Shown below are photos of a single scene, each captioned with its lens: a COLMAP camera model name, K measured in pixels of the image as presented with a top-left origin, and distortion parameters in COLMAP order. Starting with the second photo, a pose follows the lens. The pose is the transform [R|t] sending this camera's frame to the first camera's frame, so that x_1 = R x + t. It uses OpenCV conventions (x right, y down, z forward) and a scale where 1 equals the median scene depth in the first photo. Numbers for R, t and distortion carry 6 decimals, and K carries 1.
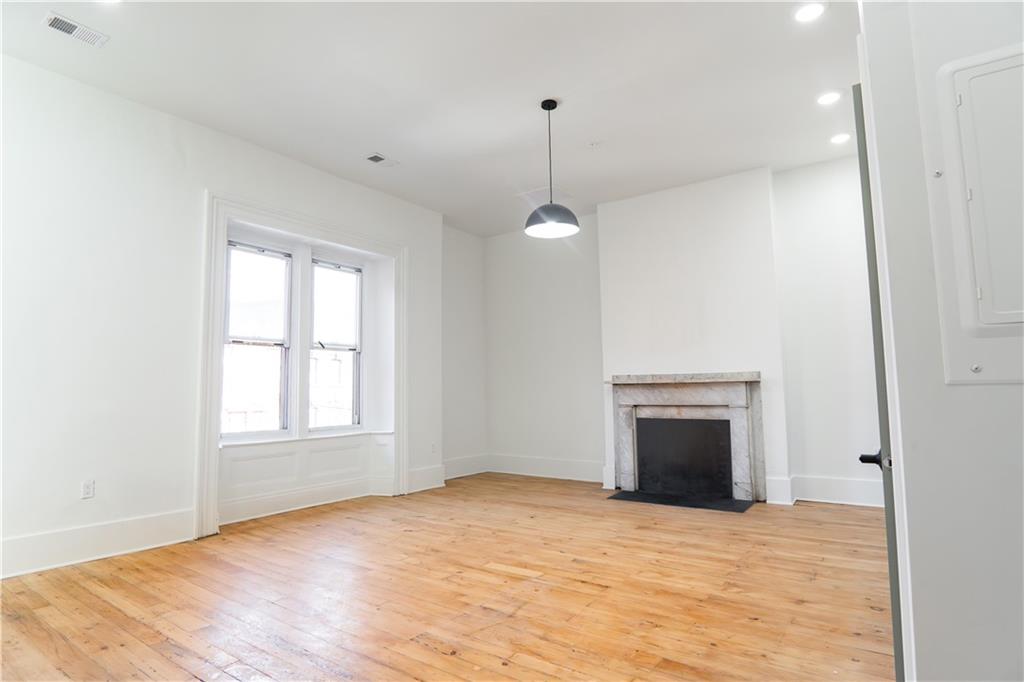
lens RADIAL K [[548.4, 0, 512.0], [0, 548.4, 341.0], [0, 0, 1]] dist [-0.017030, 0.000469]
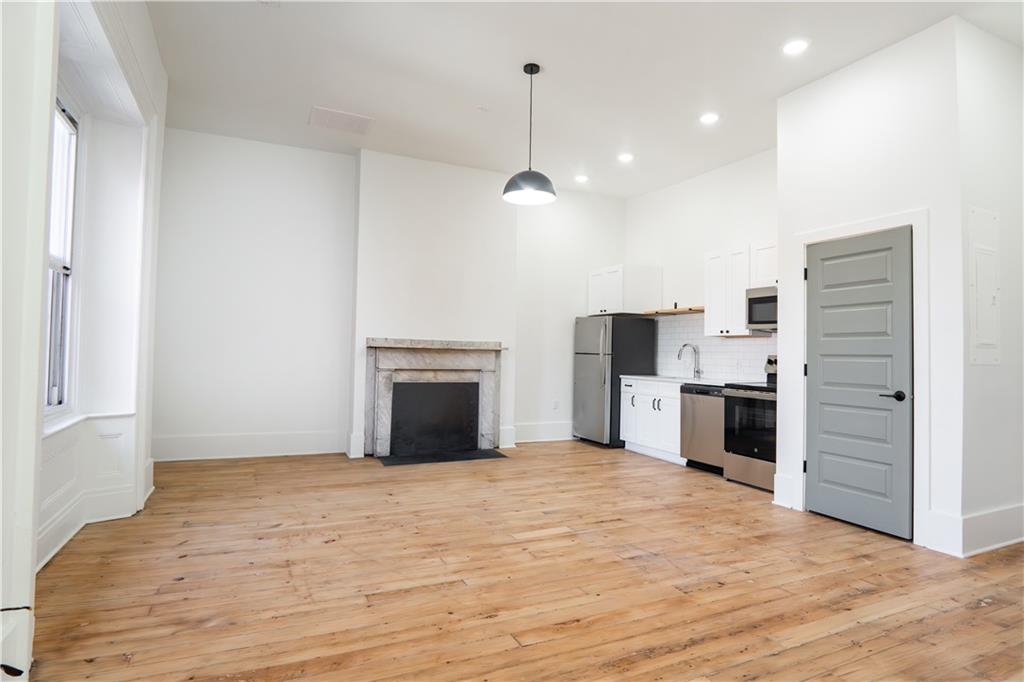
lens RADIAL K [[548.4, 0, 512.0], [0, 548.4, 341.0], [0, 0, 1]] dist [-0.017030, 0.000469]
pose [[0.478050, 0.045221, 0.877168, -0.785211], [-0.108172, 0.994102, 0.007704, 0.052326], [-0.871646, -0.098568, 0.480122, 0.501181]]
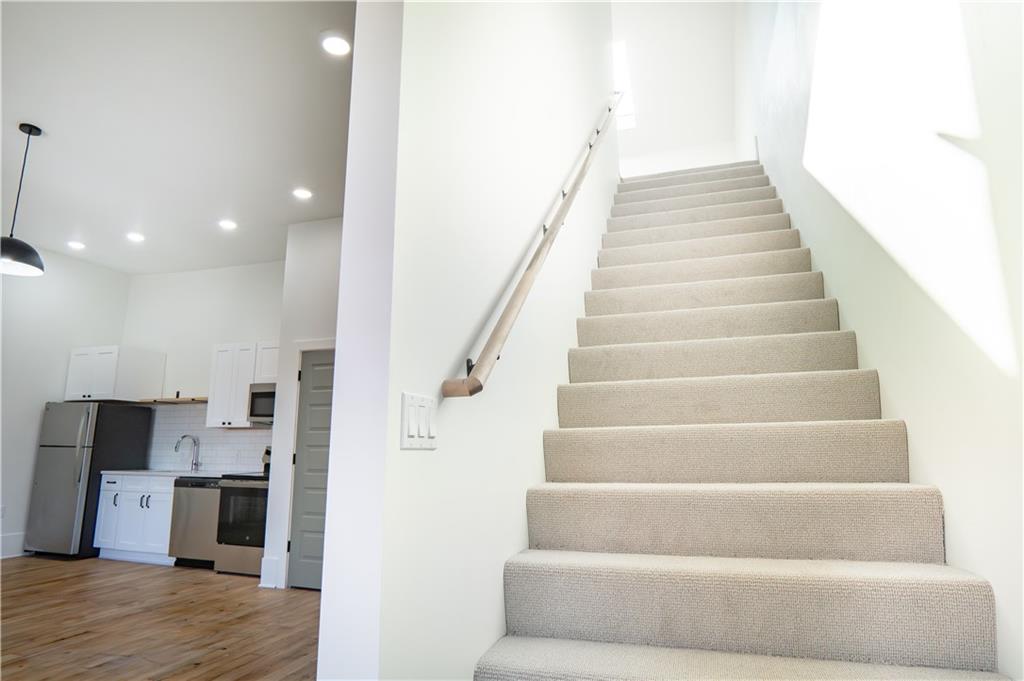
lens RADIAL K [[572.5, 0, 512.0], [0, 572.5, 340.5], [0, 0, 1]] dist [-0.035874, 0.007738]
pose [[-0.313222, 0.194044, 0.929645, -0.955322], [-0.083687, 0.969455, -0.230550, 0.050311], [-0.945986, -0.150012, -0.287415, 0.454319]]
